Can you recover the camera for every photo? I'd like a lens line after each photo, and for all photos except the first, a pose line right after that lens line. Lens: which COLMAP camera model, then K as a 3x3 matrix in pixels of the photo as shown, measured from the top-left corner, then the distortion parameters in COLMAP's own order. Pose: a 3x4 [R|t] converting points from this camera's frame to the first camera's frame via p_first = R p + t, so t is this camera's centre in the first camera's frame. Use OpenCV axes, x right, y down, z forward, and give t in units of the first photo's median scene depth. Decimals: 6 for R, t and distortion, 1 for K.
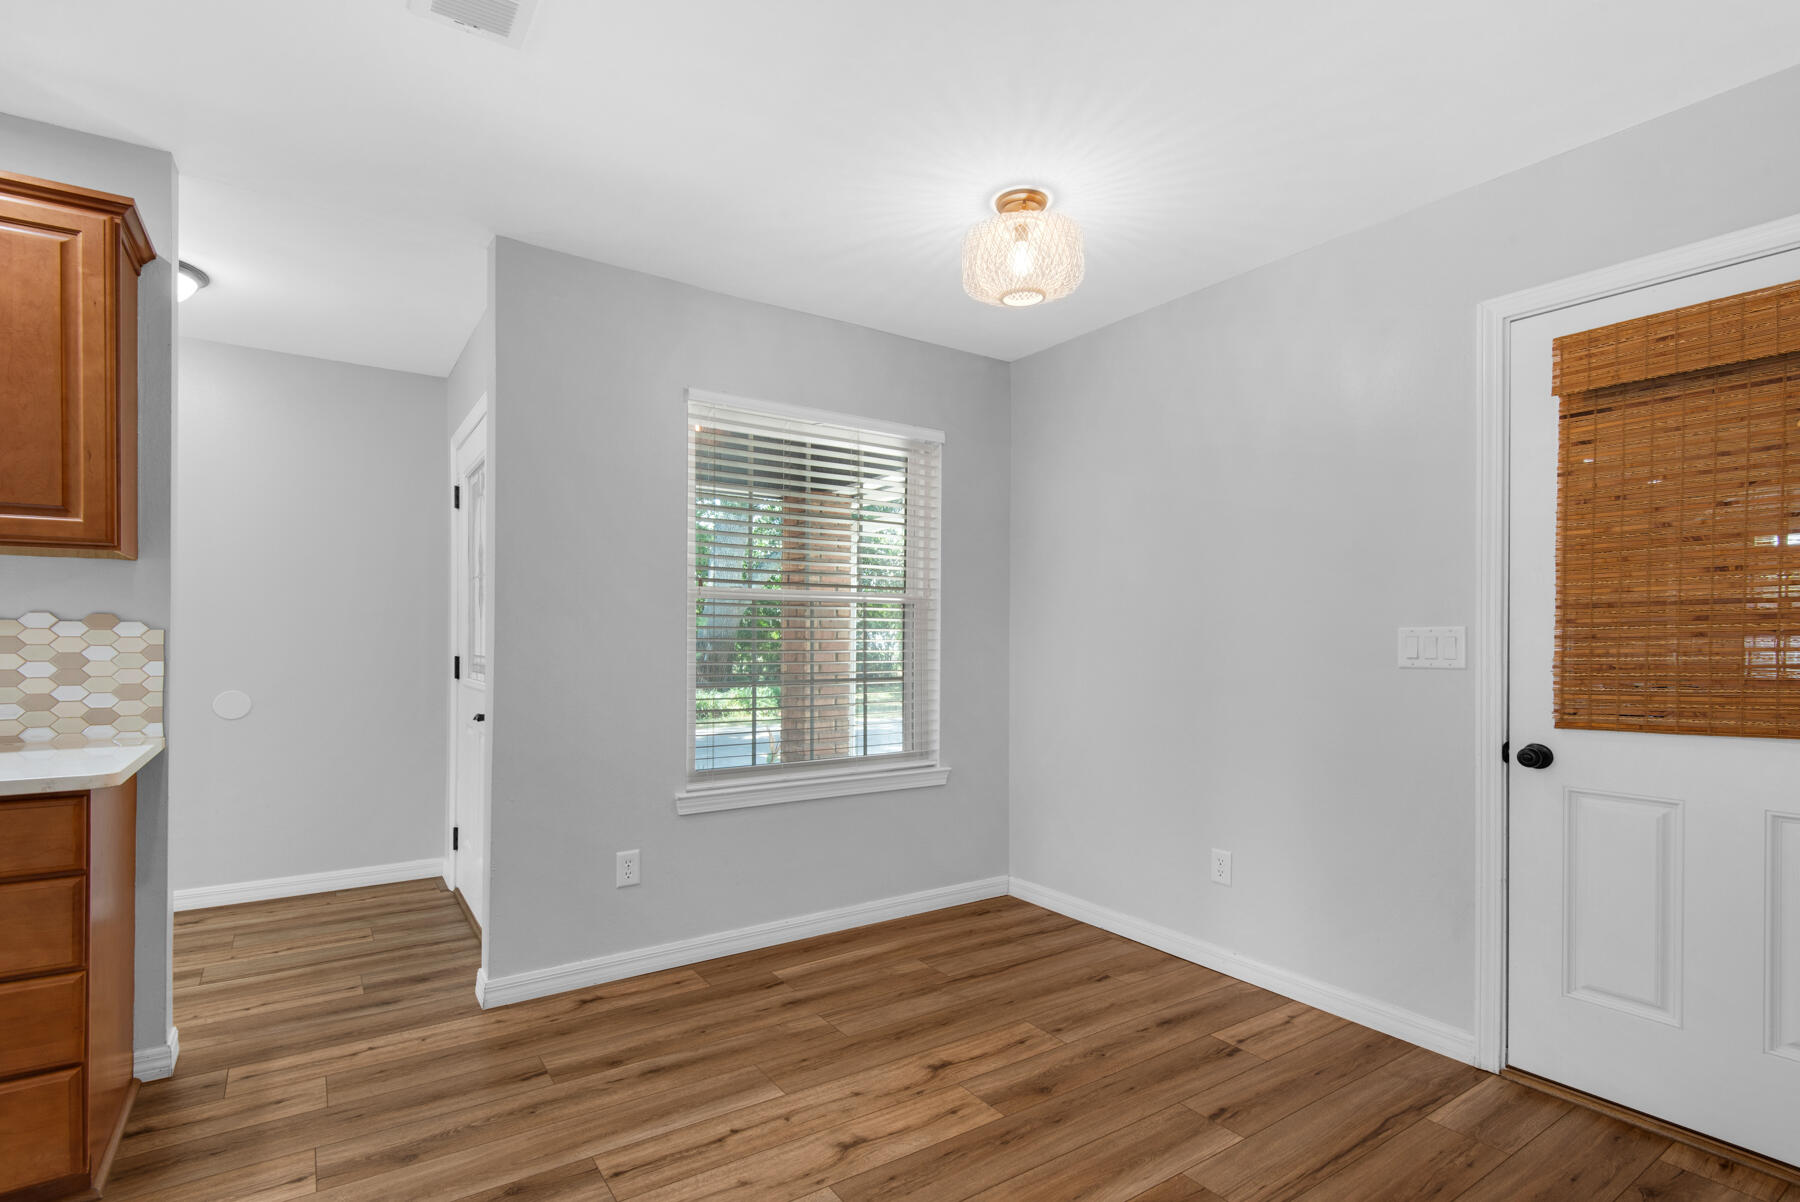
lens RADIAL K [[842.8, 0, 834.1], [0, 842.8, 640.9], [0, 0, 1]] dist [0.008903, -0.008987]
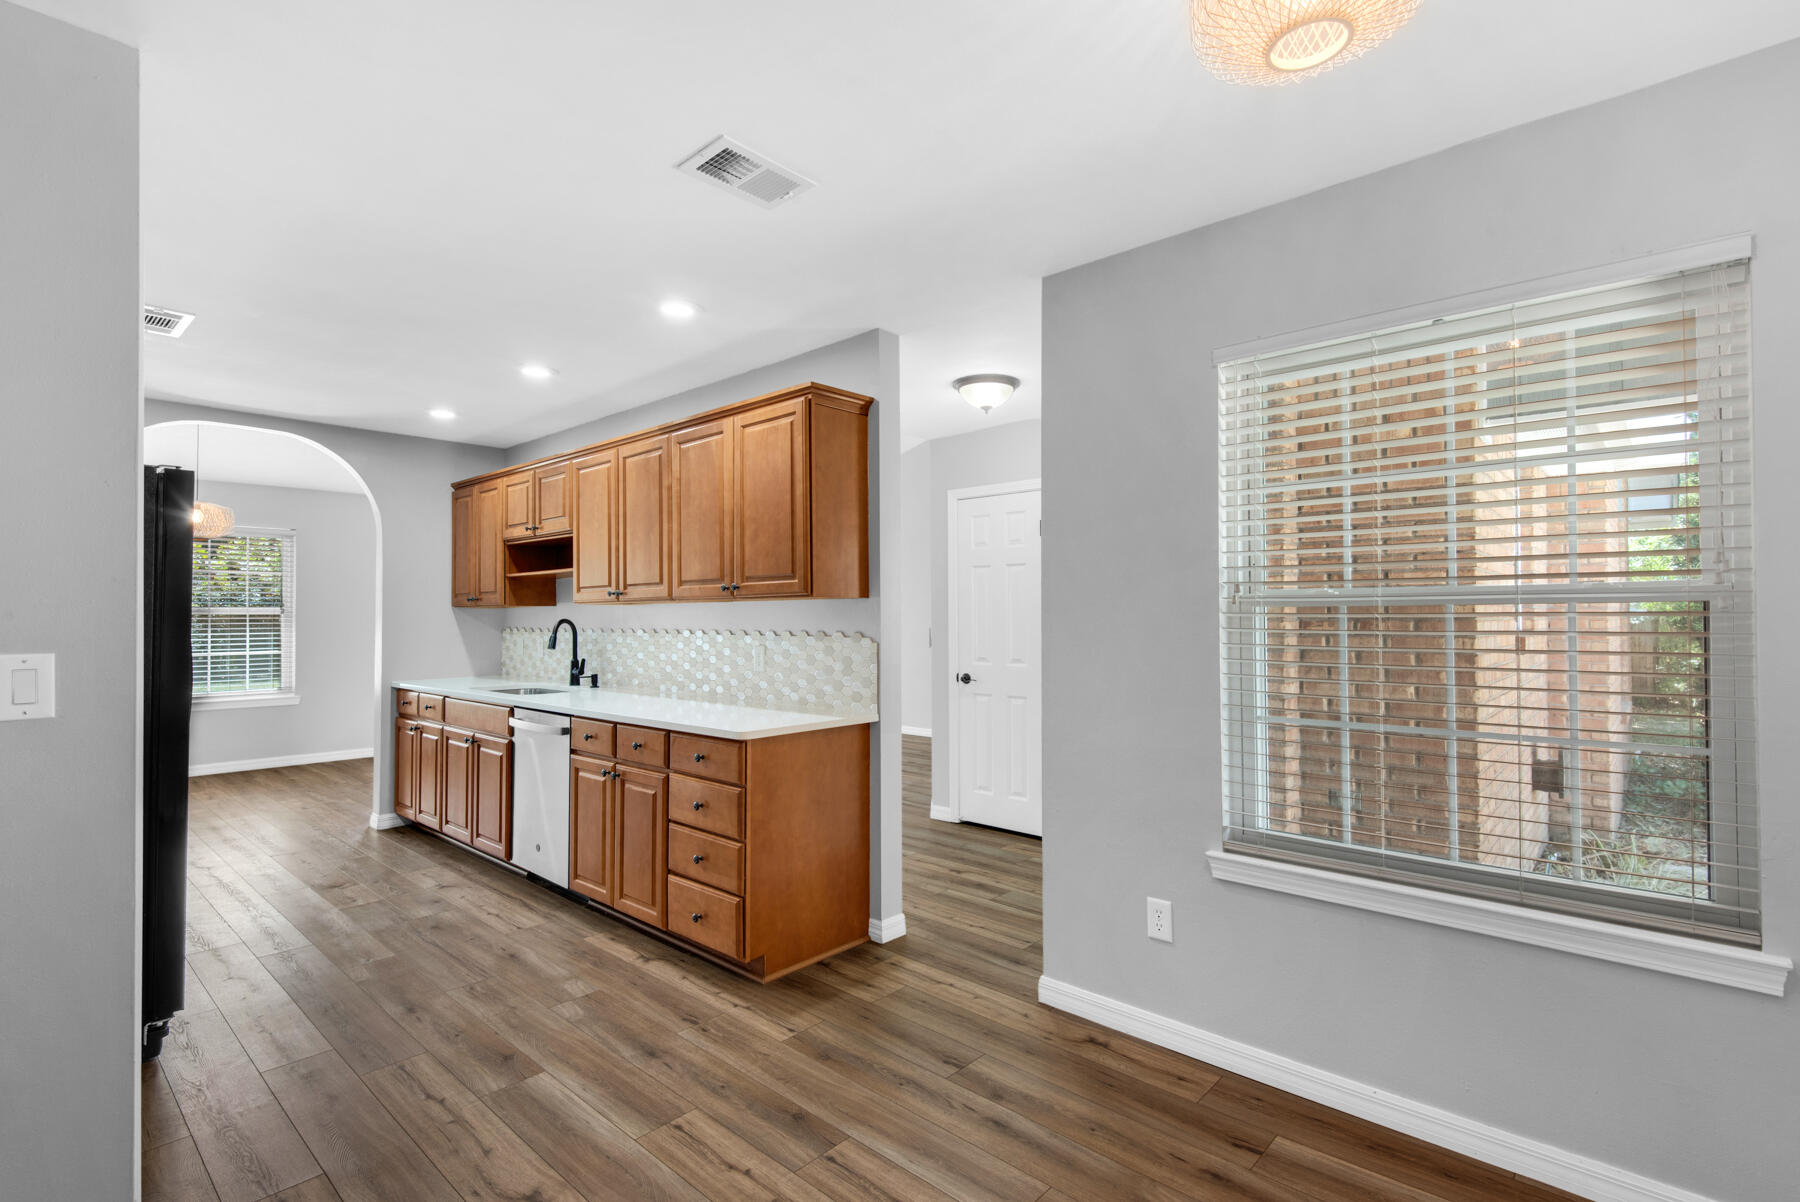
lens RADIAL K [[842.8, 0, 906.1], [0, 842.8, 602.2], [0, 0, 1]] dist [0.008903, -0.008987]
pose [[0.275281, -0.023075, -0.961087, 0.601798], [0.002452, 0.999726, -0.023300, -0.045949], [0.961361, 0.004058, 0.275262, 0.565999]]
